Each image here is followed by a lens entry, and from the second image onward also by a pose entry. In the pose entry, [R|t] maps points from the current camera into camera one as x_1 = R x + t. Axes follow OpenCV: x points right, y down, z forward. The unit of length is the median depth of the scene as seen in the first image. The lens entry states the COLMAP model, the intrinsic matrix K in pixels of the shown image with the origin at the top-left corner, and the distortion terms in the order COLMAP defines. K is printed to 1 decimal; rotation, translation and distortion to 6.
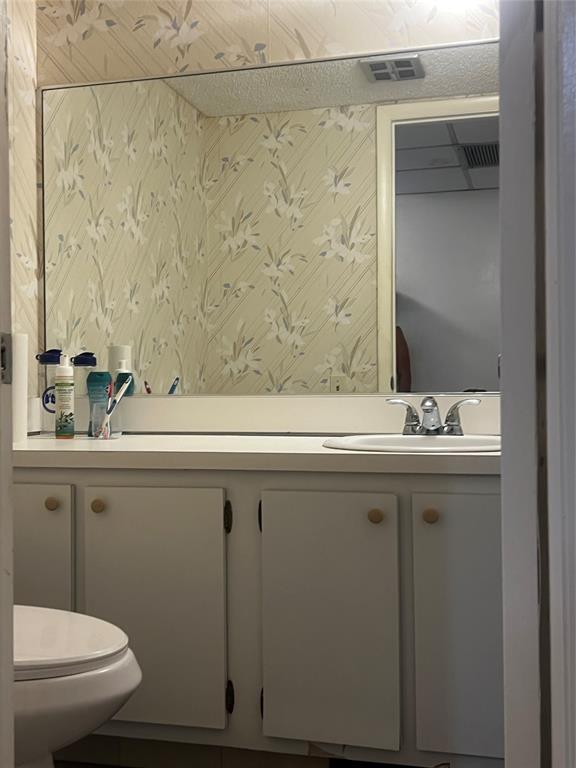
lens RADIAL K [[895.2, 0, 288.0], [0, 895.2, 384.0], [0, 0, 1]] dist [0.166977, -0.310834]
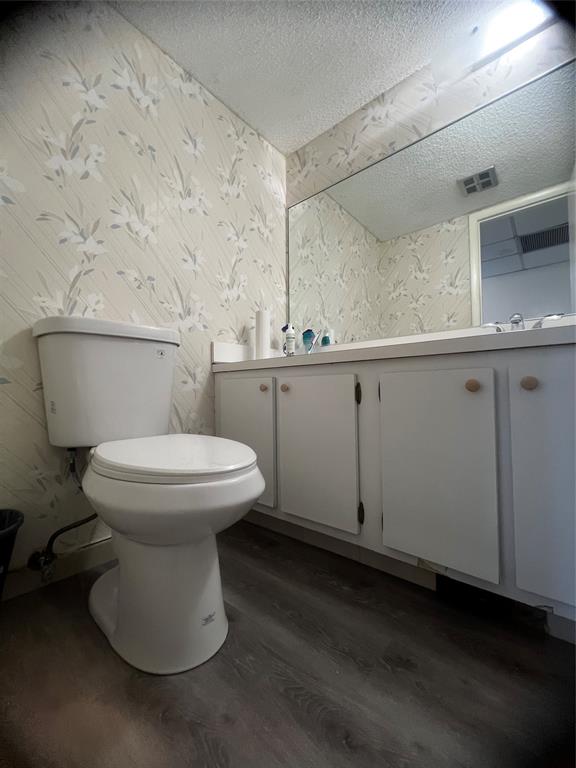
lens RADIAL K [[307.9, 0, 290.1], [0, 307.9, 380.7], [0, 0, 1]] dist [0.000128, -0.000407]
pose [[0.906345, -0.016460, -0.422219, 0.032200], [0.007548, 0.999712, -0.022769, 0.095403], [0.422472, 0.017450, 0.906208, 0.338610]]
